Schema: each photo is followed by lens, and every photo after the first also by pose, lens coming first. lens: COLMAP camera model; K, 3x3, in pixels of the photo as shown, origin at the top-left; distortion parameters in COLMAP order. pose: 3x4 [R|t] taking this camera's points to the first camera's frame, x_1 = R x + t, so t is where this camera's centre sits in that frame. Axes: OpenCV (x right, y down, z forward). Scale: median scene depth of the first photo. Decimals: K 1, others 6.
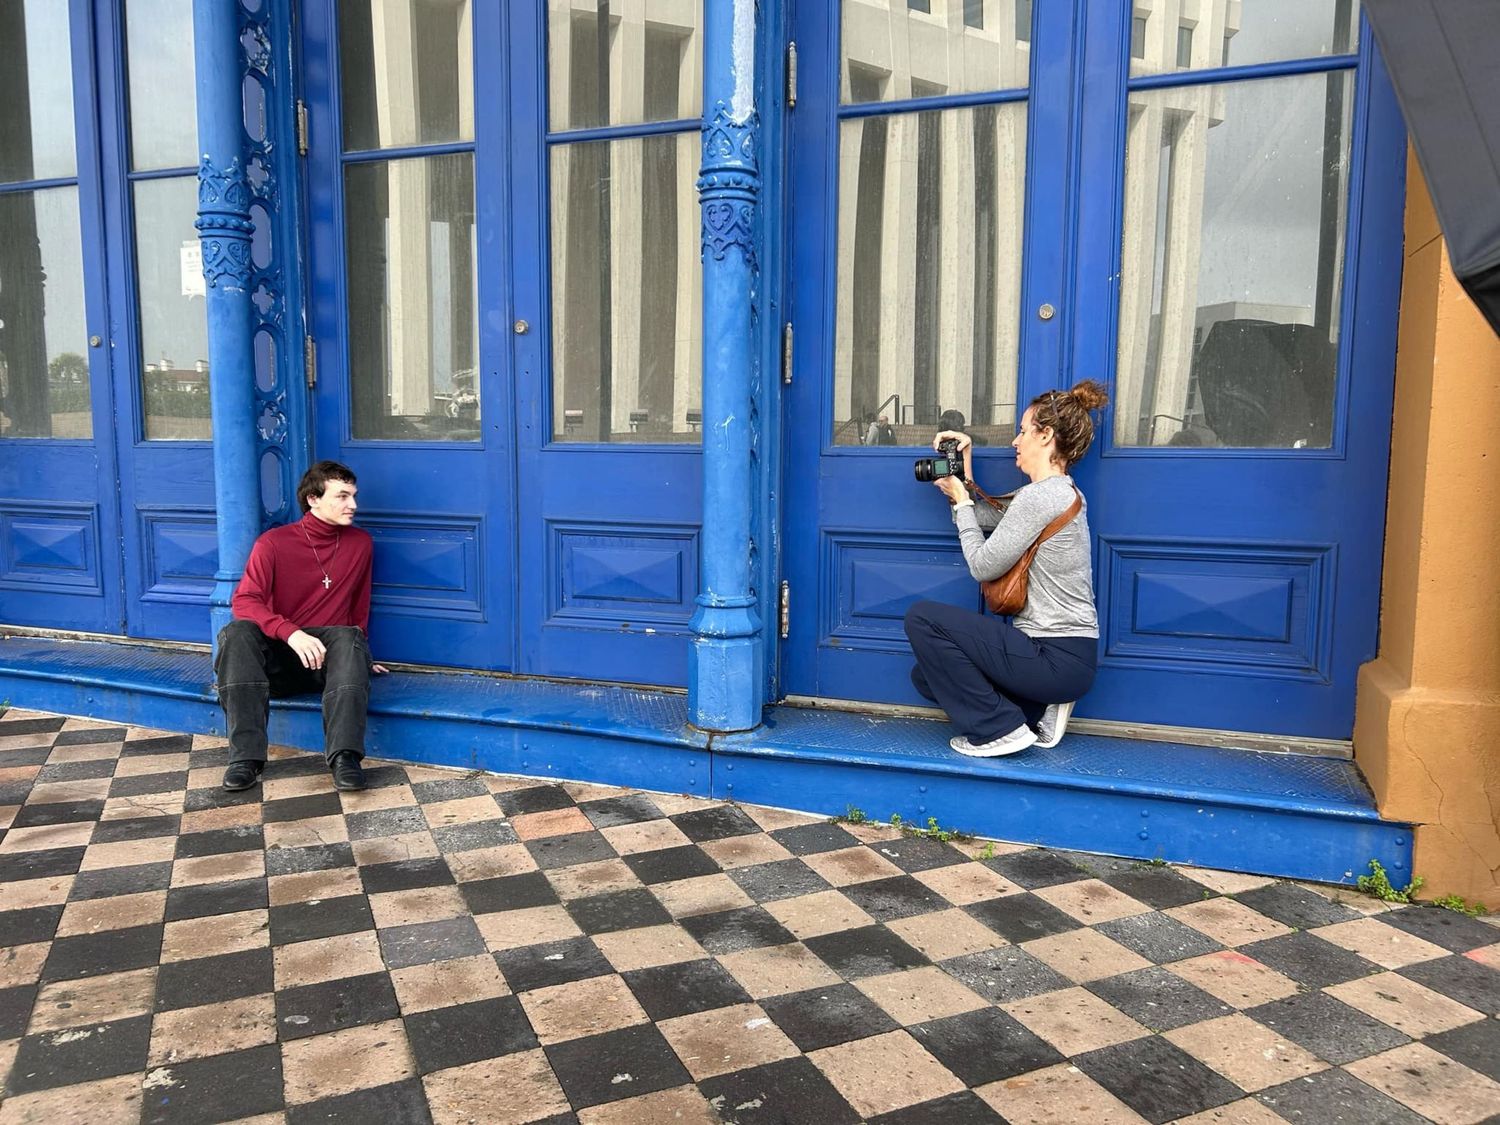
lens RADIAL K [[1117.9, 0, 740.0], [0, 1117.9, 559.2], [0, 0, 1]] dist [0.073335, -0.071539]
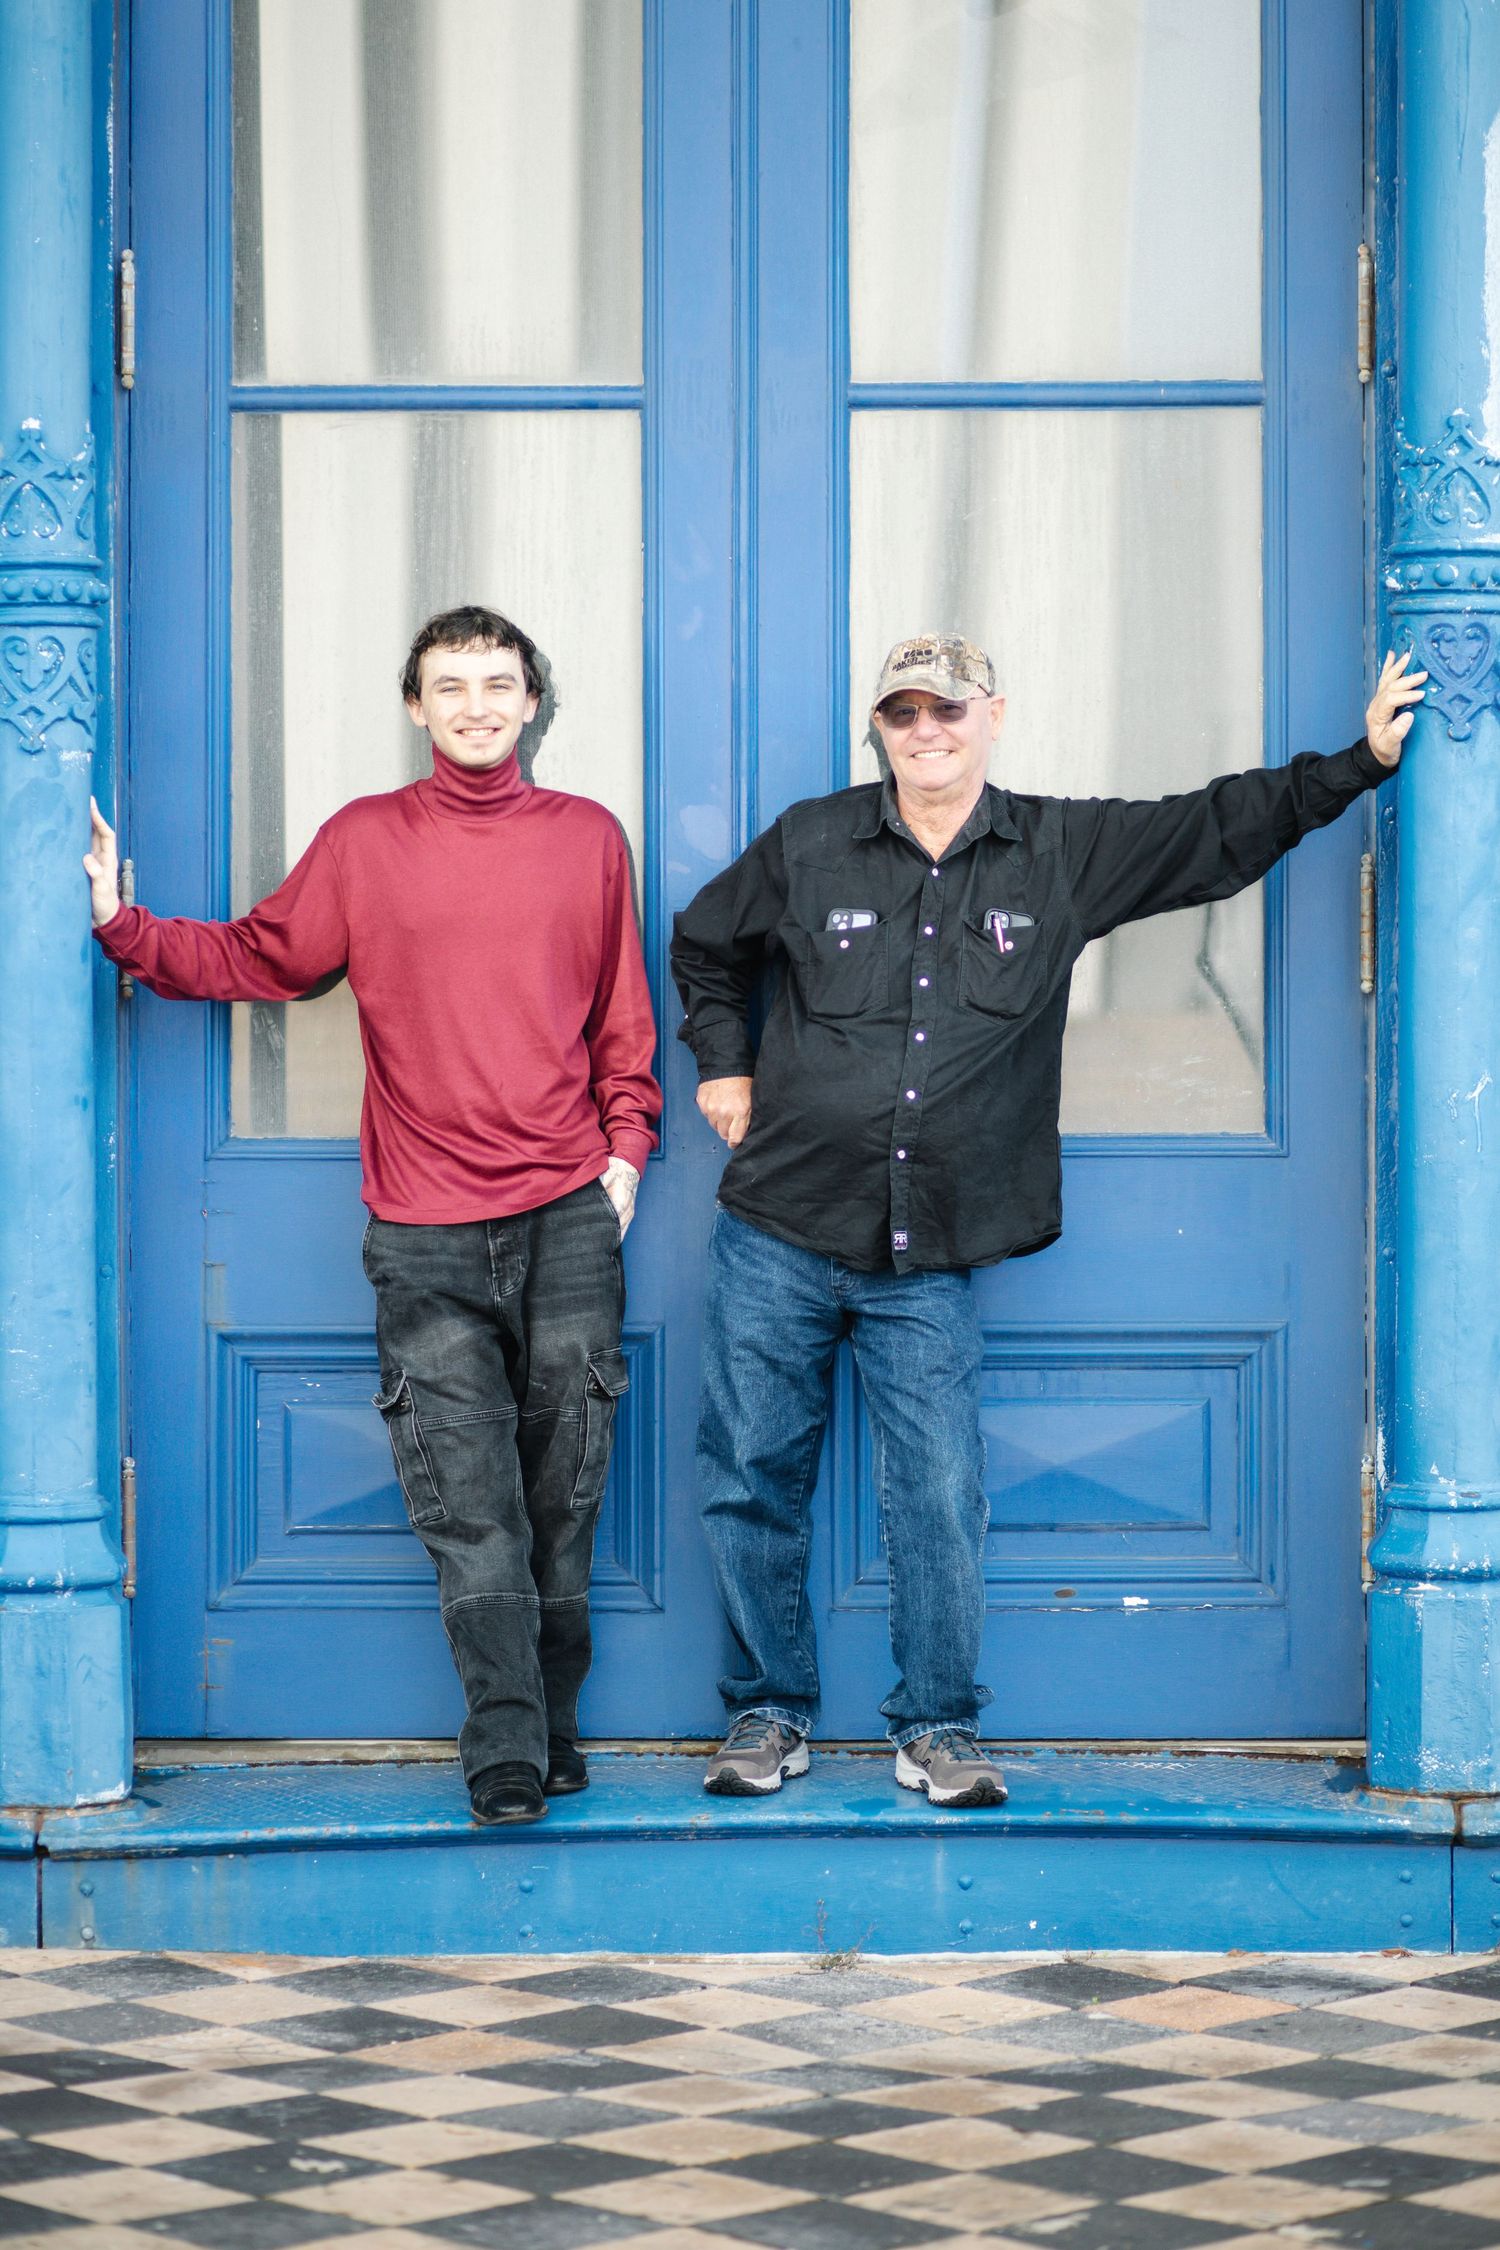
lens RADIAL K [[5806.6, 0, 747.6], [0, 5806.6, 1107.3], [0, 0, 1]] dist [-0.116134, 0.000000]
pose [[0.940472, -0.014852, 0.339548, -1.071261], [0.044813, 0.995741, -0.080568, 0.057020], [-0.336905, 0.090988, 0.937132, -1.071726]]
